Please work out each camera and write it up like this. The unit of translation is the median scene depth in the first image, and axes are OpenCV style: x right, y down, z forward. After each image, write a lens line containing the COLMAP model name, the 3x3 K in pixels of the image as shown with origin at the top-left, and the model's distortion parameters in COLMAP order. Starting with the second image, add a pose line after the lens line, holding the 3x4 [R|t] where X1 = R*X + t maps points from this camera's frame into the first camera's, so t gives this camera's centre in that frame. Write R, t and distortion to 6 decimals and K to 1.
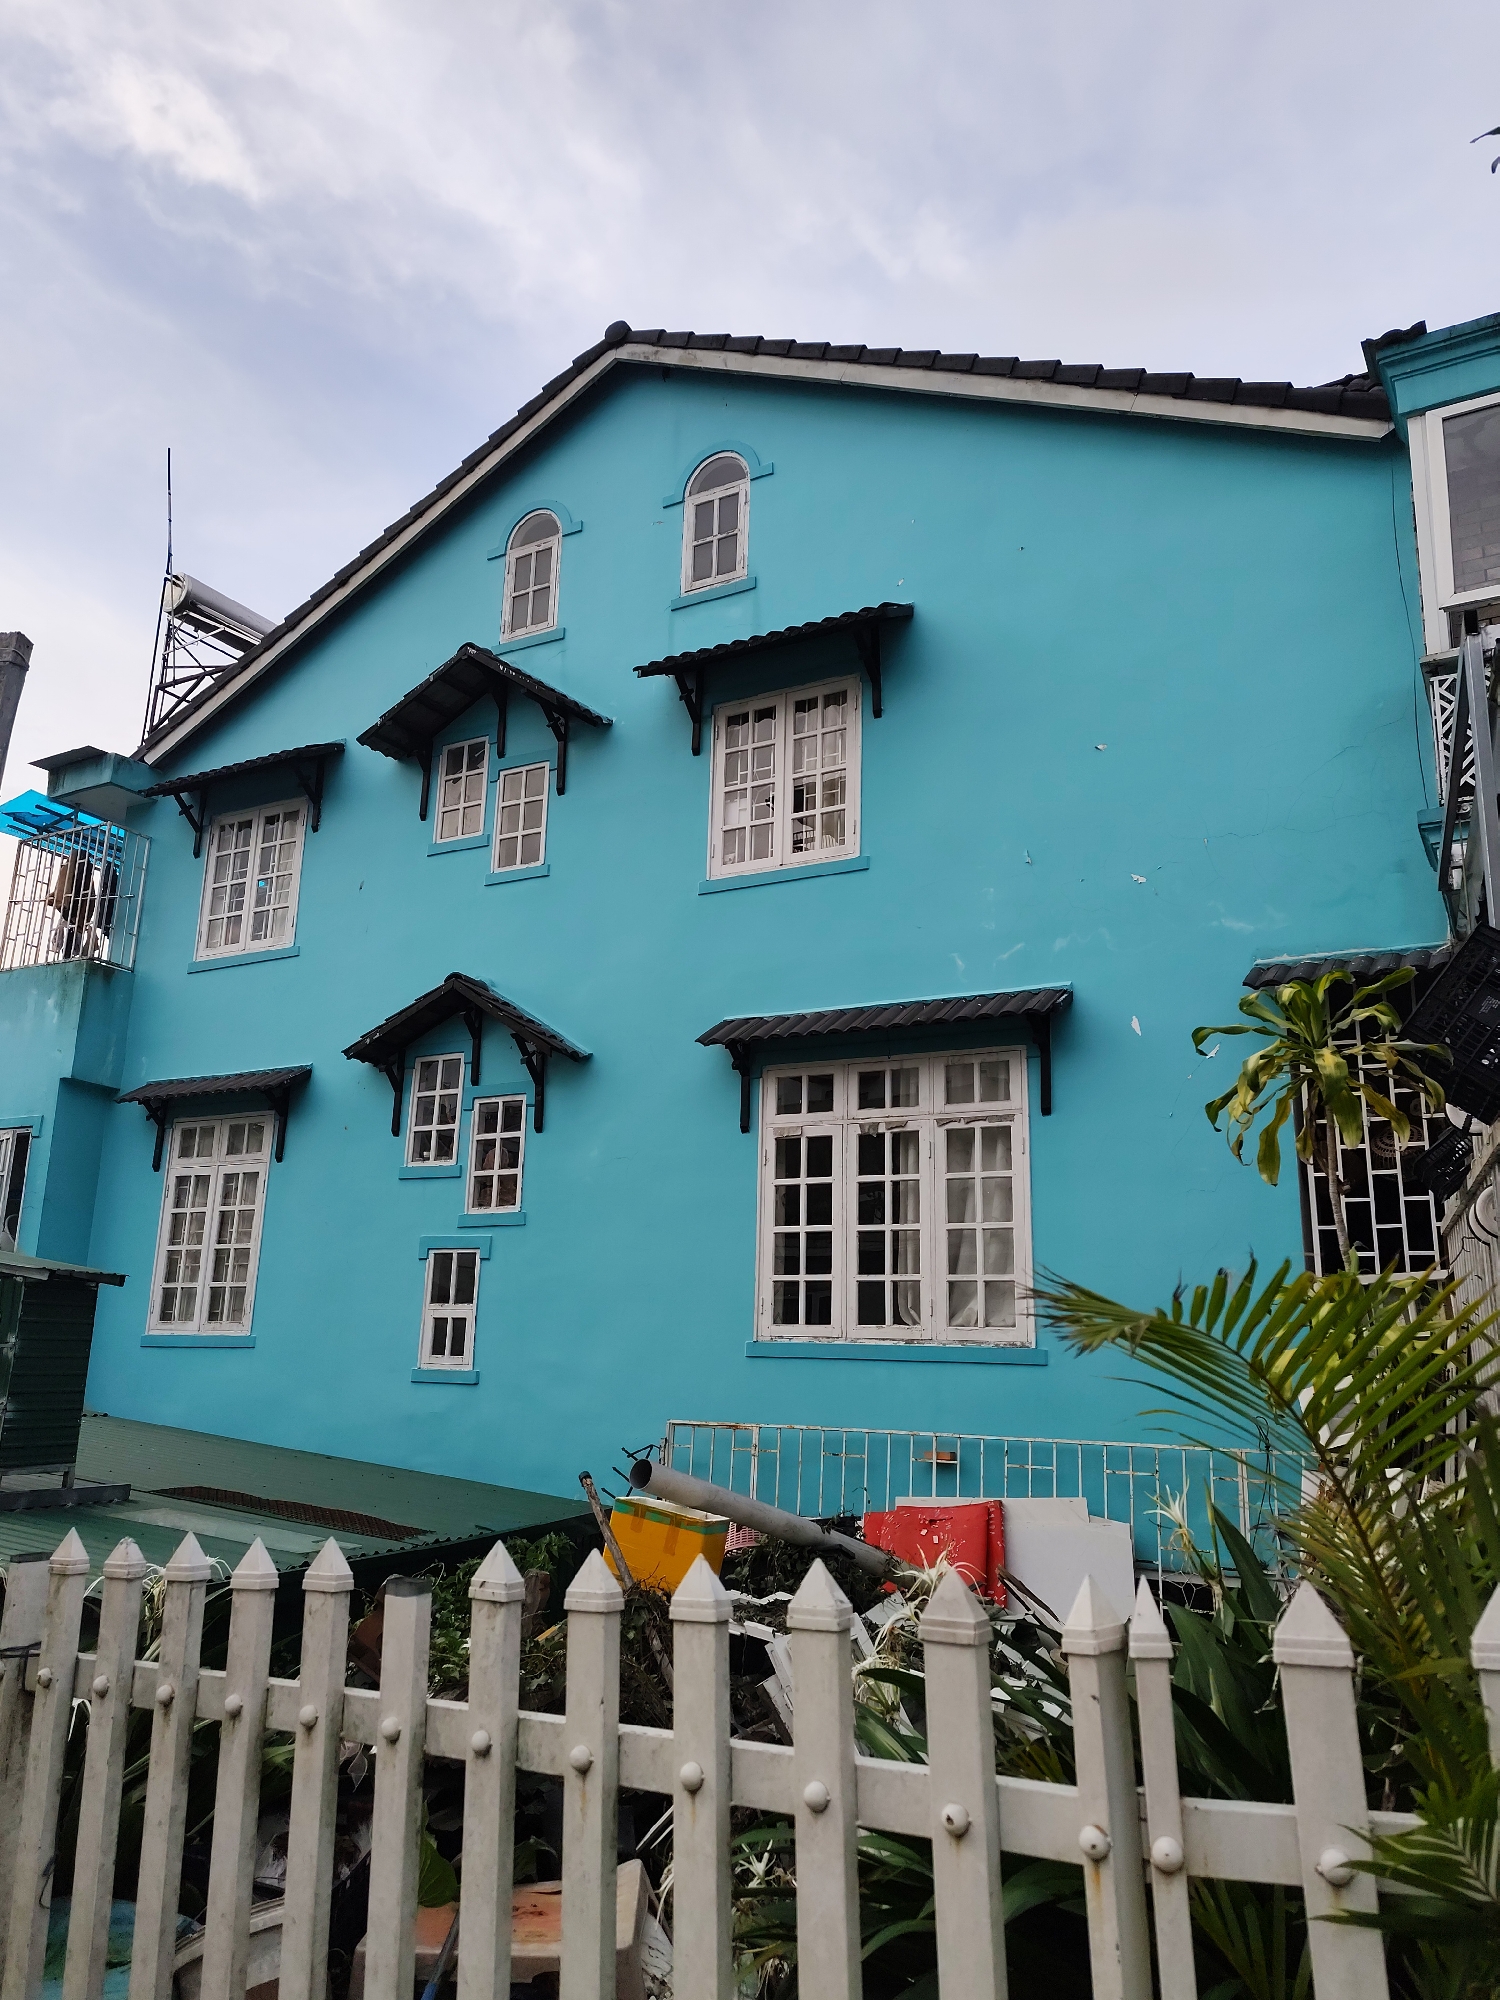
lens RADIAL K [[1411.6, 0, 747.2], [0, 1411.6, 1021.5], [0, 0, 1]] dist [0.039871, -0.005458]
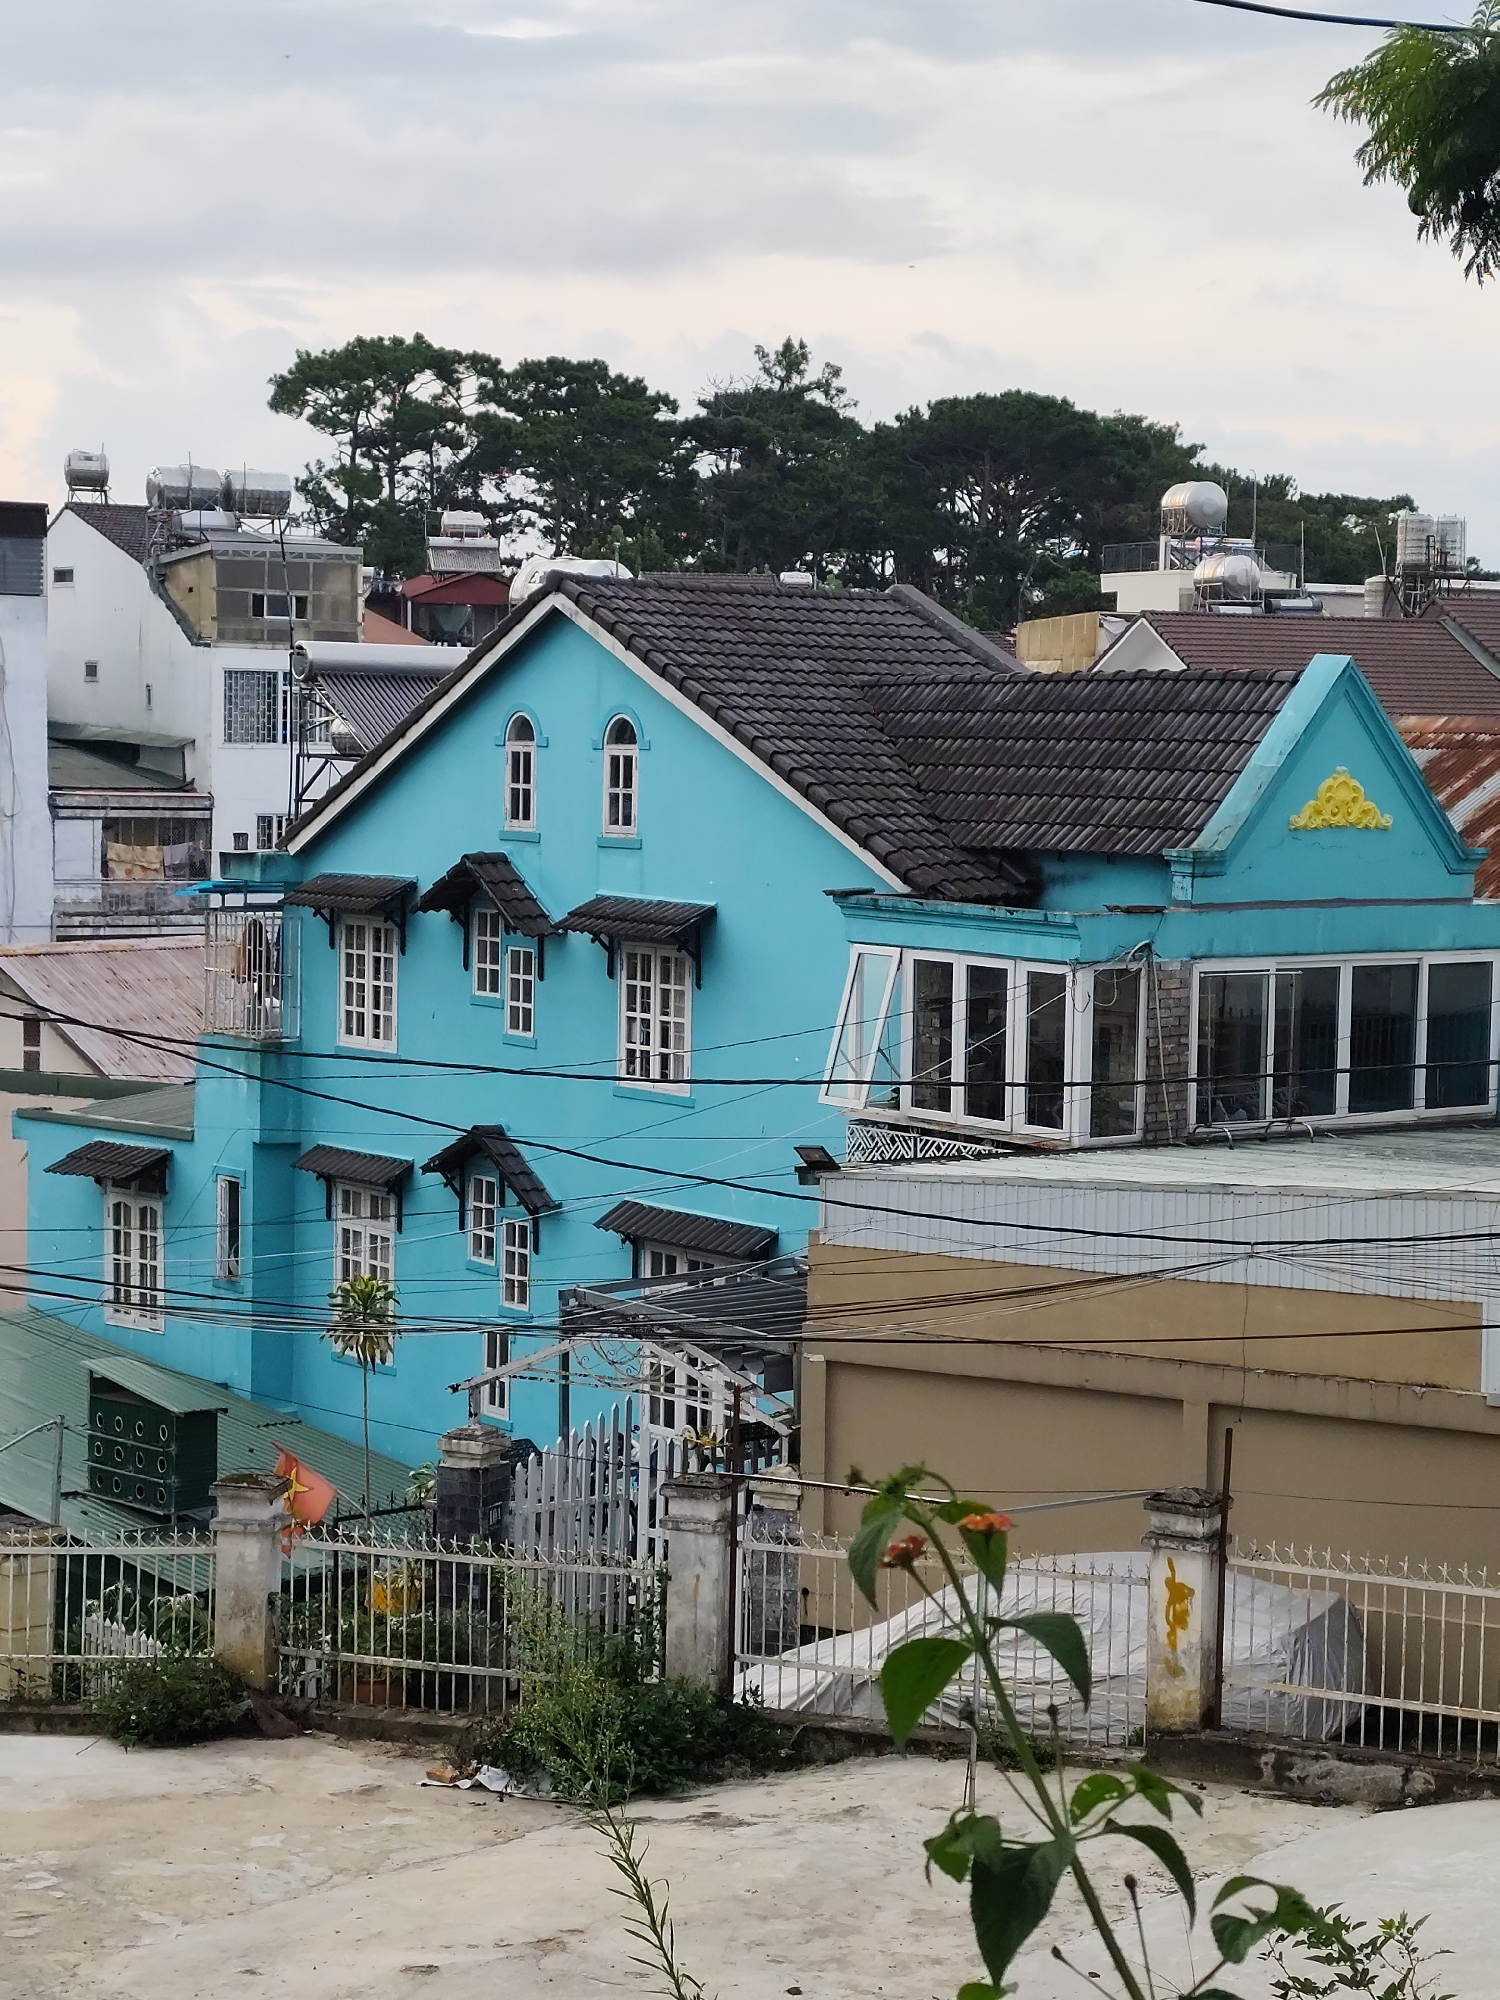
lens RADIAL K [[4075.3, 0, 750.0], [0, 4075.3, 1000.0], [0, 0, 1]] dist [0.158545, -0.338878]
pose [[0.898354, 0.020050, -0.438815, 1.584989], [0.109419, 0.957257, 0.267744, -1.070267], [0.425427, -0.288544, 0.857761, -1.975415]]
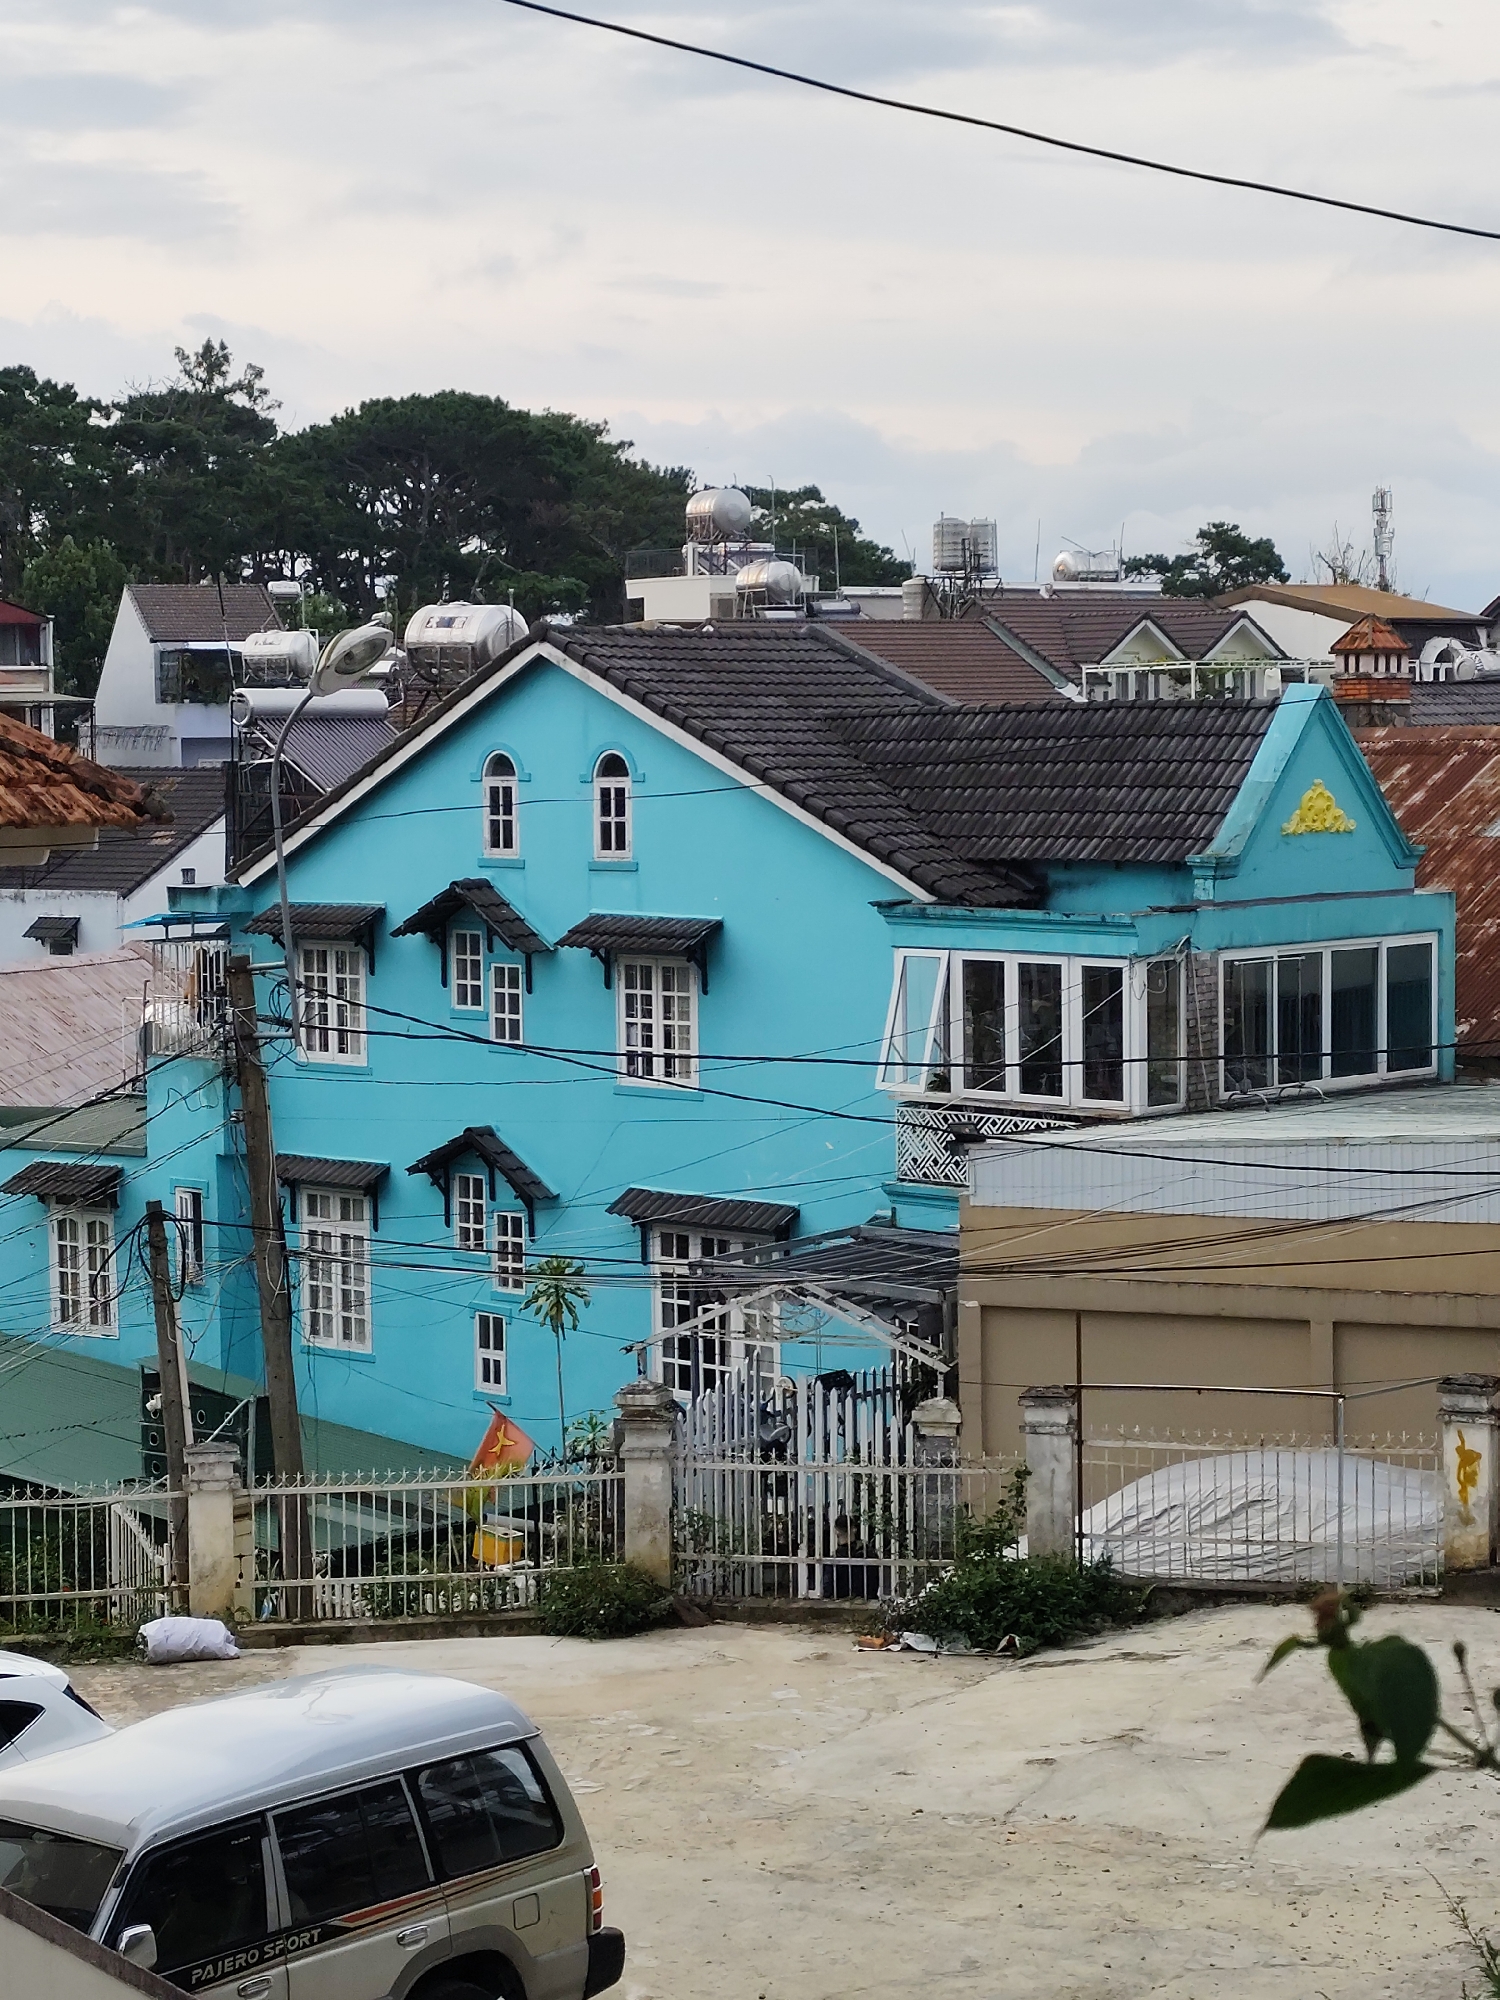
lens RADIAL K [[4247.3, 0, 686.8], [0, 4247.3, 993.6], [0, 0, 1]] dist [0.192494, -0.718075]
pose [[0.954142, -0.018044, -0.298811, 1.226797], [0.106152, 0.953710, 0.281368, -1.285949], [0.279902, -0.300185, 0.911890, -2.676215]]
